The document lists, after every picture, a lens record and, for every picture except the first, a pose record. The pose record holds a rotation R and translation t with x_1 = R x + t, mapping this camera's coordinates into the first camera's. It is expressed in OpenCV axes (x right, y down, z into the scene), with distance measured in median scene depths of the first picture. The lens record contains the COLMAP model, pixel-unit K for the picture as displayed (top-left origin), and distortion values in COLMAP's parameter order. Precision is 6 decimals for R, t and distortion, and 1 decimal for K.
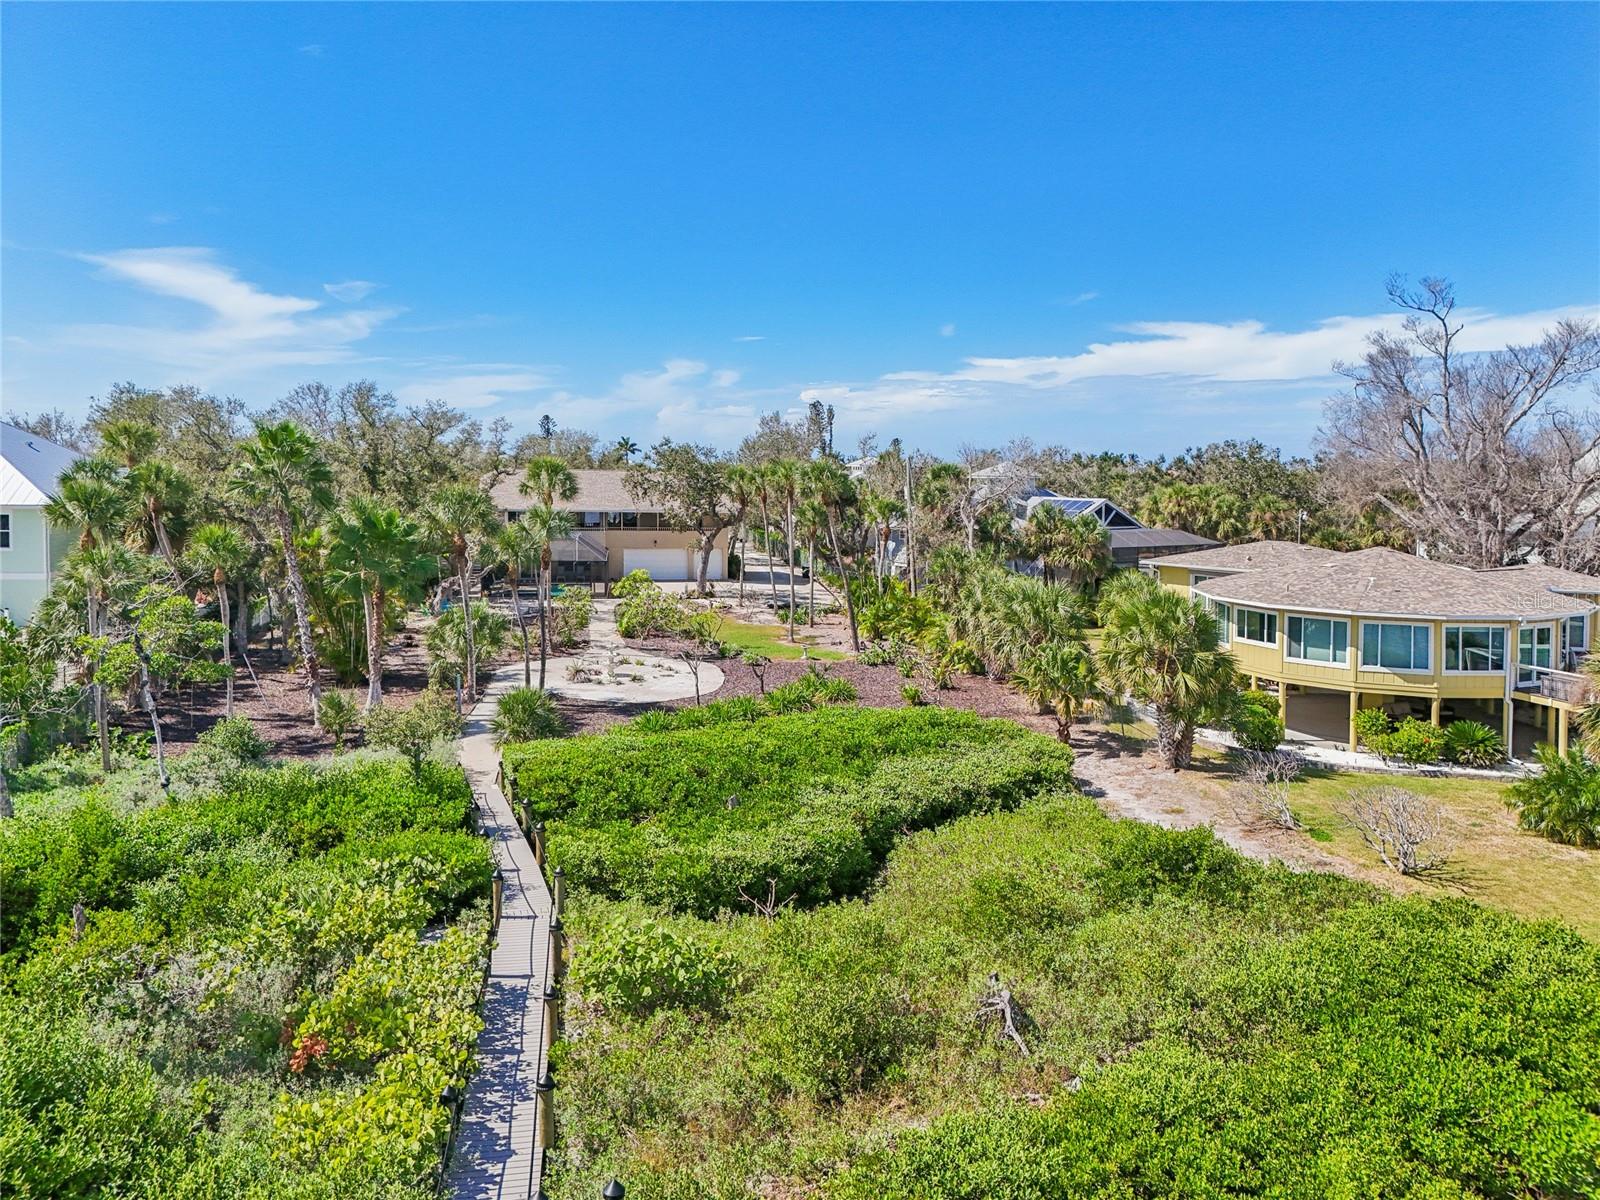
lens RADIAL K [[1201.8, 0, 799.4], [0, 1201.8, 564.9], [0, 0, 1]] dist [0.052874, -0.112903]
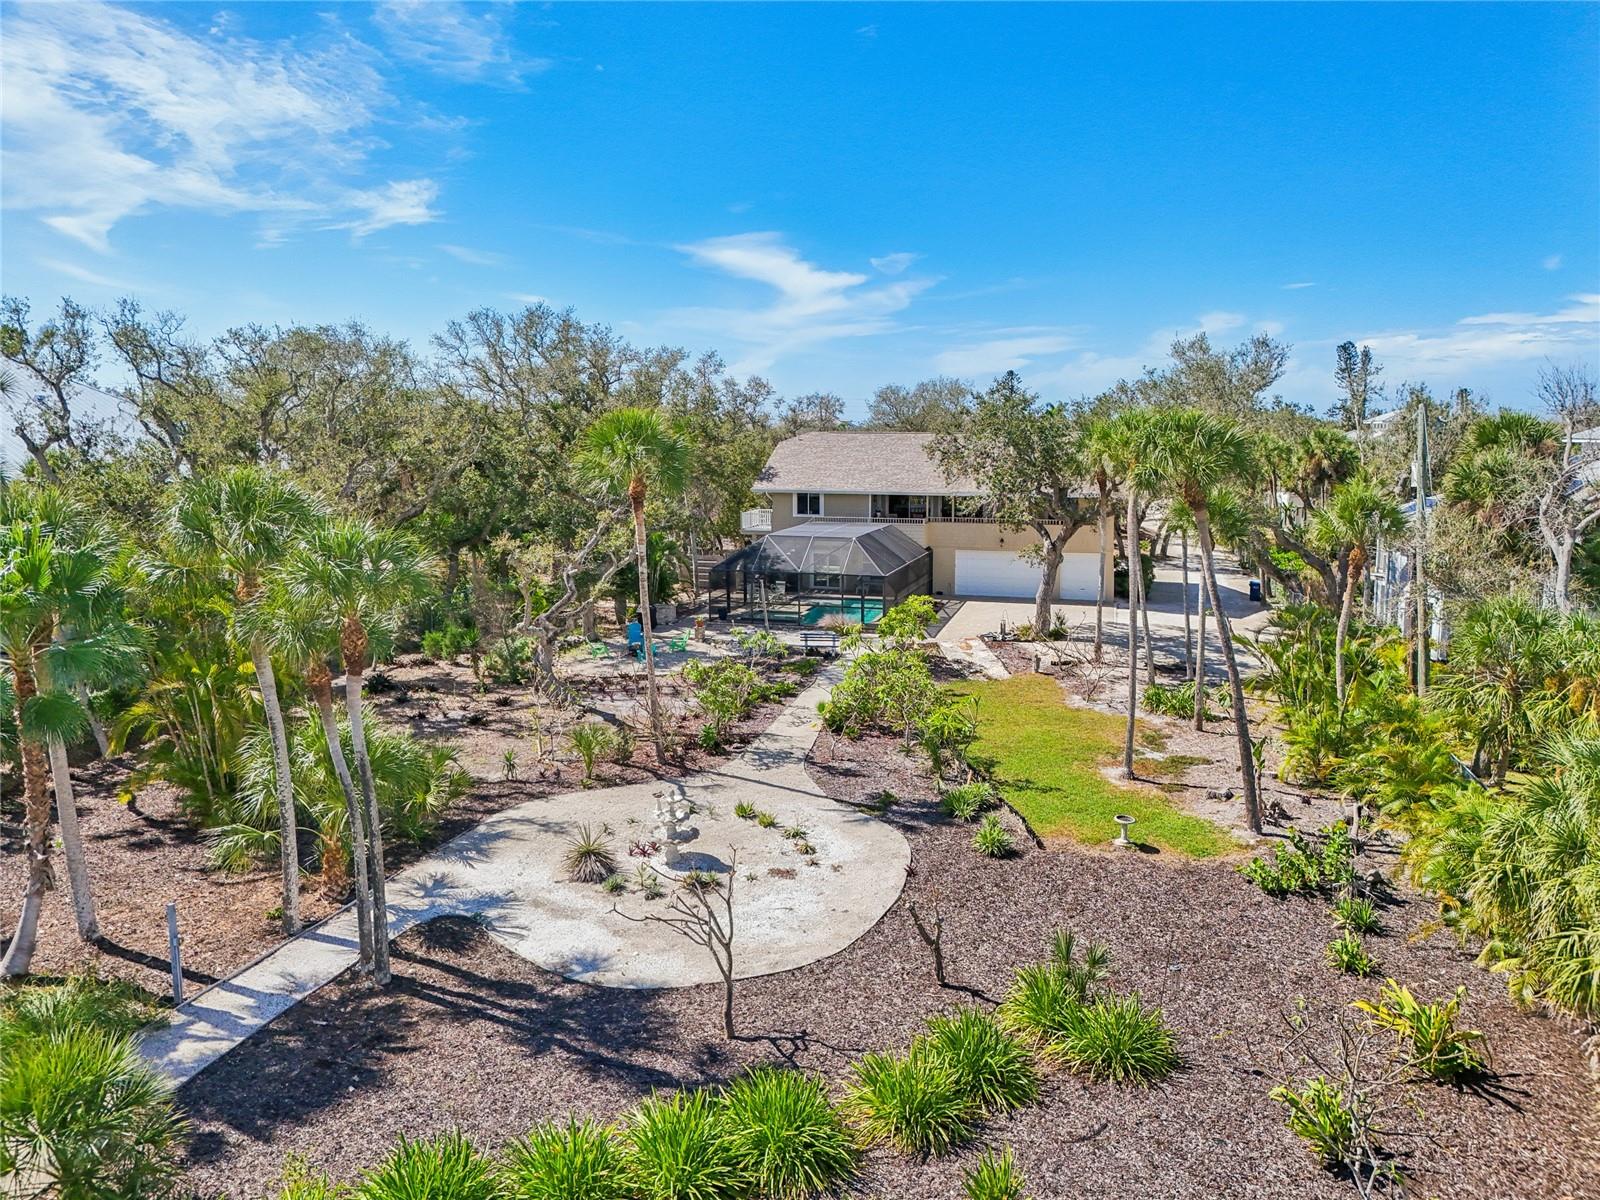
lens RADIAL K [[1201.8, 0, 799.4], [0, 1201.8, 564.9], [0, 0, 1]] dist [0.052874, -0.112903]
pose [[0.909348, 0.043667, -0.413738, 0.060032], [-0.031076, 0.998828, 0.037118, -0.030534], [0.414874, -0.020896, 0.909639, 0.408781]]
